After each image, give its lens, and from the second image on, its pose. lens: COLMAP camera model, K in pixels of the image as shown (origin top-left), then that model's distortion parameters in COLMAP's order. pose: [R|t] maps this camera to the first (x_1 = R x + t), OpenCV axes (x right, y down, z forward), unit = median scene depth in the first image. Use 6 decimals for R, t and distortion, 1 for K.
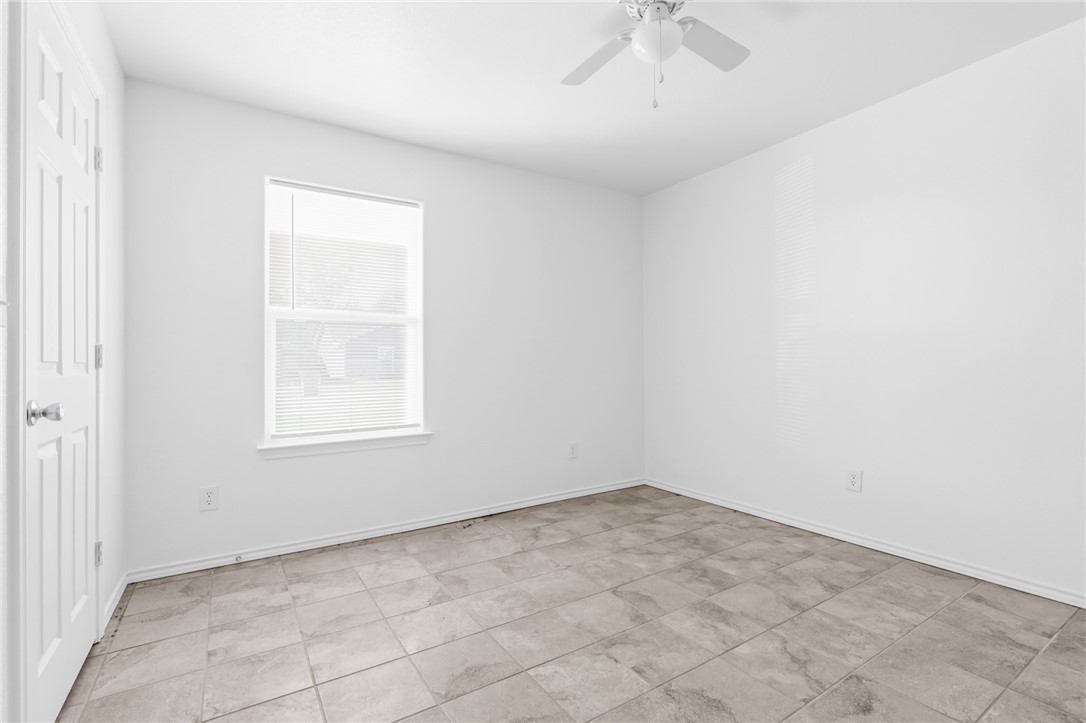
lens RADIAL K [[488.8, 0, 543.0], [0, 488.8, 361.5], [0, 0, 1]] dist [-0.012976, 0.005503]
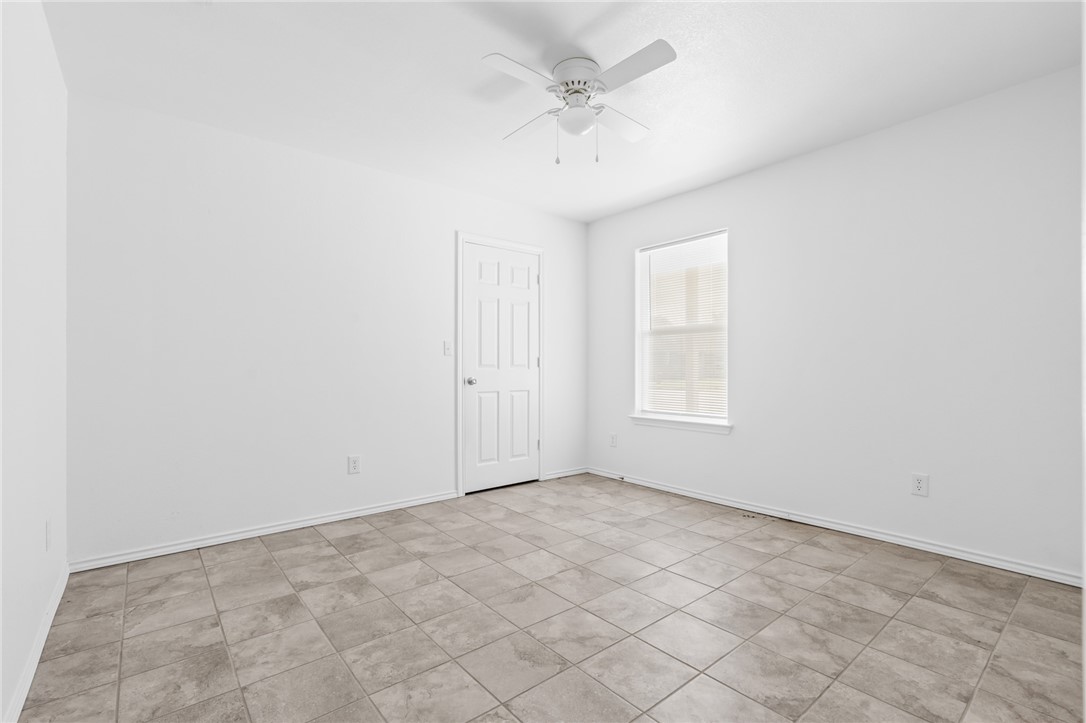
lens RADIAL K [[488.8, 0, 543.0], [0, 488.8, 361.5], [0, 0, 1]] dist [-0.012976, 0.005503]
pose [[0.124554, 0.000332, -0.992213, 0.933614], [0.005241, 0.999986, 0.000993, -0.009870], [0.992199, -0.005324, 0.124550, 0.450667]]
